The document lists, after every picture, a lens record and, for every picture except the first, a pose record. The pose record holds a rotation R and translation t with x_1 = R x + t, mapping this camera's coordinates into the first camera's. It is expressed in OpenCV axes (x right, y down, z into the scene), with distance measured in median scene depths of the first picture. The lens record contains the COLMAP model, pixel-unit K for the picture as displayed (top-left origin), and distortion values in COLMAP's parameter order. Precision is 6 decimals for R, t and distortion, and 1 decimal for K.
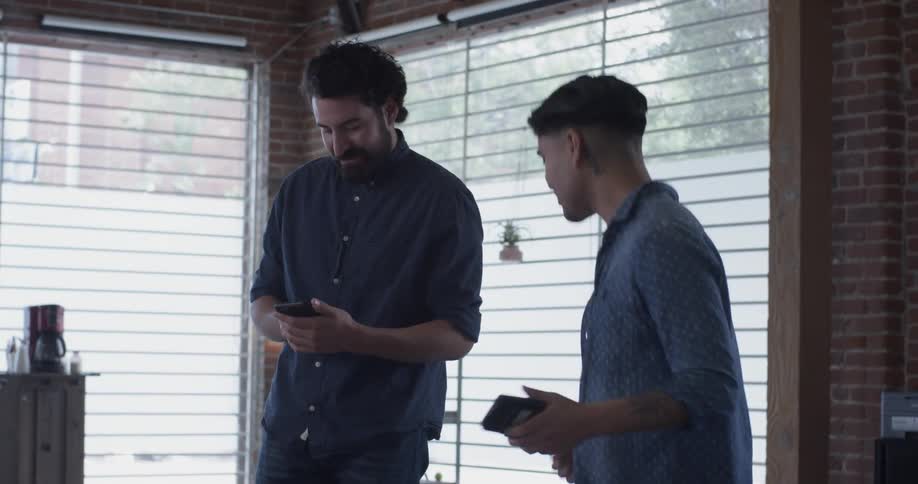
lens RADIAL K [[1873.6, 0, 459.0], [0, 1873.6, 242.0], [0, 0, 1]] dist [-0.118911, -0.123278]
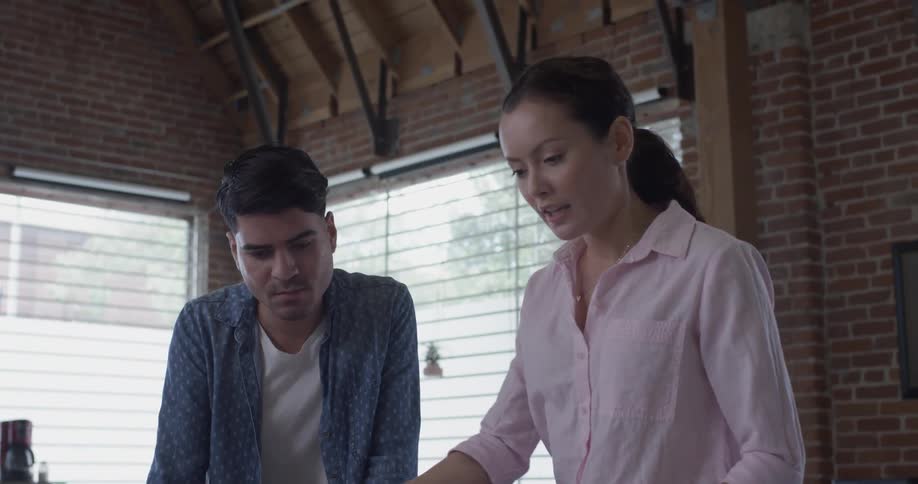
lens RADIAL K [[1298.5, 0, 459.0], [0, 1298.5, 242.0], [0, 0, 1]] dist [-0.086852, 0.065299]
pose [[0.990371, 0.003172, 0.138402, -0.067253], [0.012478, 0.993623, -0.112058, 0.017561], [-0.137875, 0.112706, 0.984016, 0.202708]]
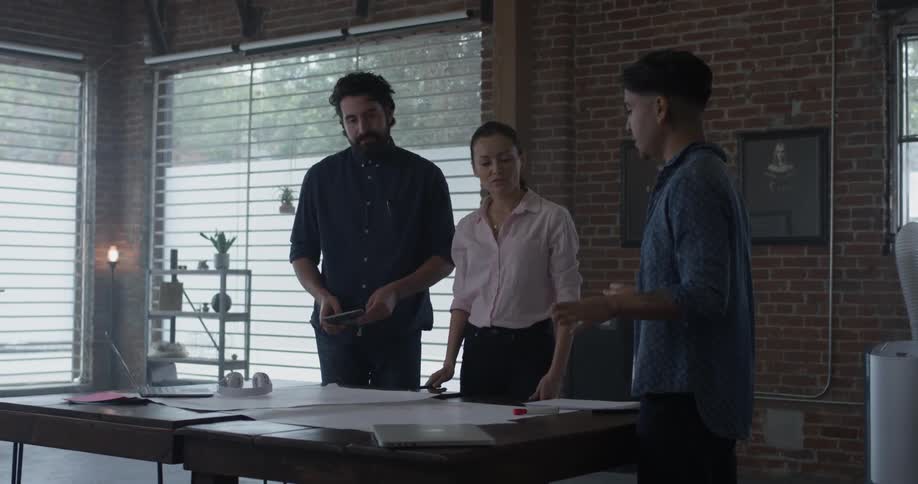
lens RADIAL K [[1298.5, 0, 459.0], [0, 1298.5, 242.0], [0, 0, 1]] dist [-0.086852, 0.065299]
pose [[0.957989, 0.003945, 0.286777, -0.138648], [-0.016030, 0.999079, 0.039805, -0.010410], [-0.286356, -0.042729, 0.957170, -0.037982]]
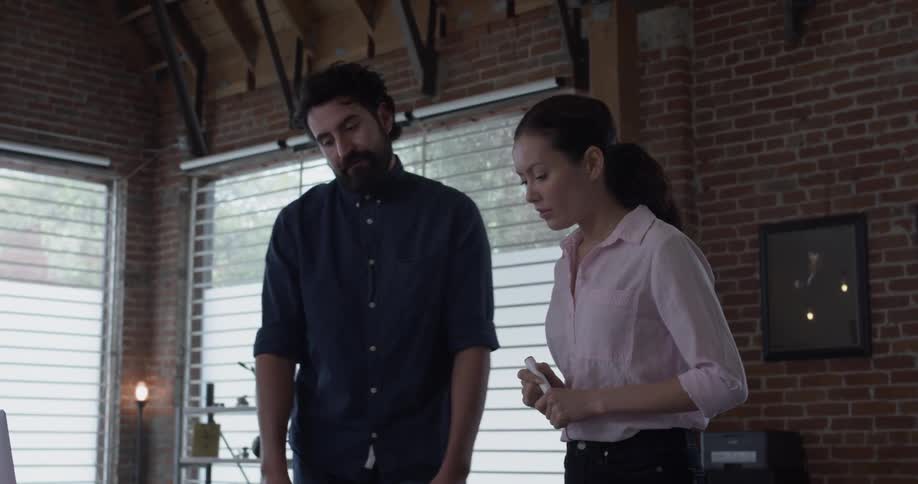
lens RADIAL K [[1298.5, 0, 459.0], [0, 1298.5, 242.0], [0, 0, 1]] dist [-0.086852, 0.065299]
pose [[0.974559, 0.018314, 0.223383, -0.090392], [0.000066, 0.996633, -0.081997, 0.018403], [-0.224132, 0.079925, 0.971276, 0.140006]]
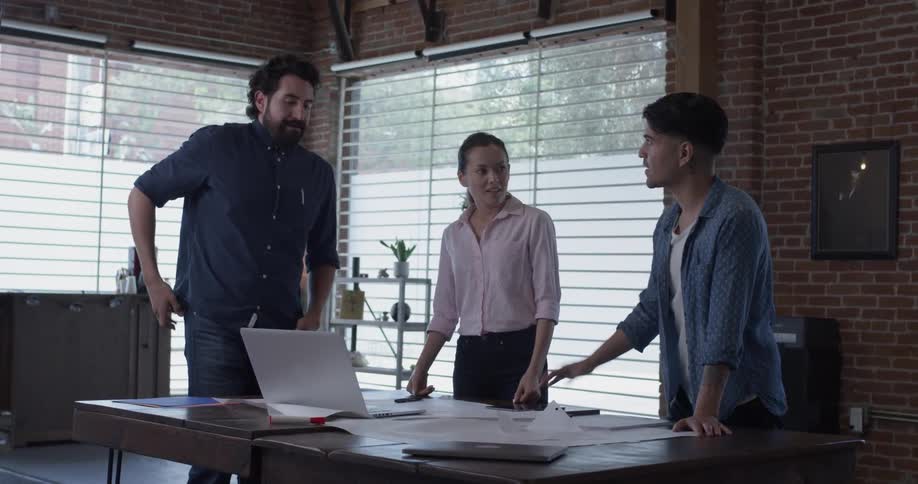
lens RADIAL K [[1298.5, 0, 459.0], [0, 1298.5, 242.0], [0, 0, 1]] dist [-0.086852, 0.065299]
pose [[0.992302, 0.017996, 0.122530, -0.103654], [-0.021990, 0.999267, 0.031328, -0.005517], [-0.121877, -0.033781, 0.991970, -0.010961]]
